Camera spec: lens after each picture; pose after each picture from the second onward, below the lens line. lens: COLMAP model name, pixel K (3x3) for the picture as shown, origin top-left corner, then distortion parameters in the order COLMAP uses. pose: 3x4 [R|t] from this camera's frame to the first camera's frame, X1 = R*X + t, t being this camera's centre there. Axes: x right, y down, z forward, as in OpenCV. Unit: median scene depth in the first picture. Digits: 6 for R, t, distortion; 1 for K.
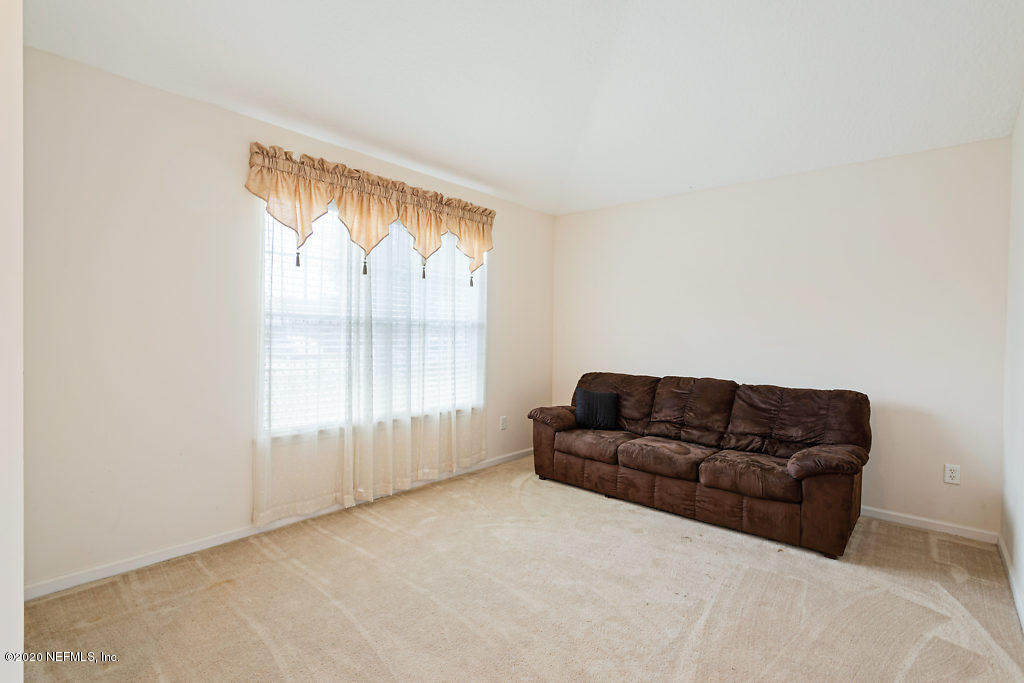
lens RADIAL K [[497.9, 0, 495.4], [0, 497.9, 338.3], [0, 0, 1]] dist [0.001830, -0.000423]
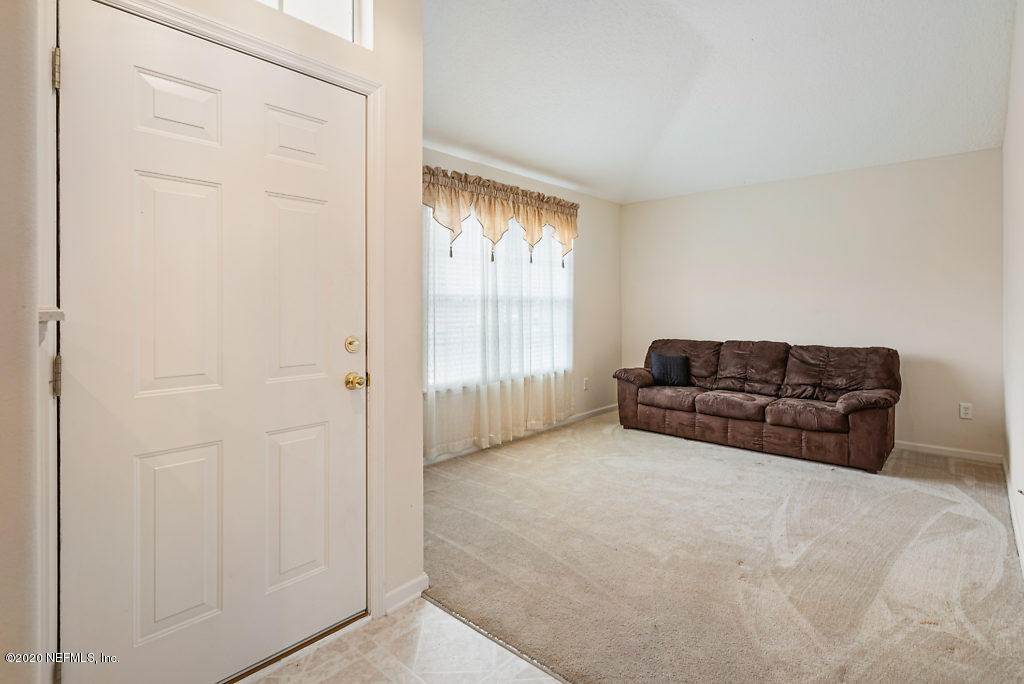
lens RADIAL K [[514.1, 0, 512.9], [0, 514.1, 305.1], [0, 0, 1]] dist [0.000367, 0.000464]
pose [[0.999822, -0.018756, -0.001963, -0.211140], [0.018722, 0.999693, -0.016239, 0.002764], [0.002267, 0.016199, 0.999866, -0.291789]]
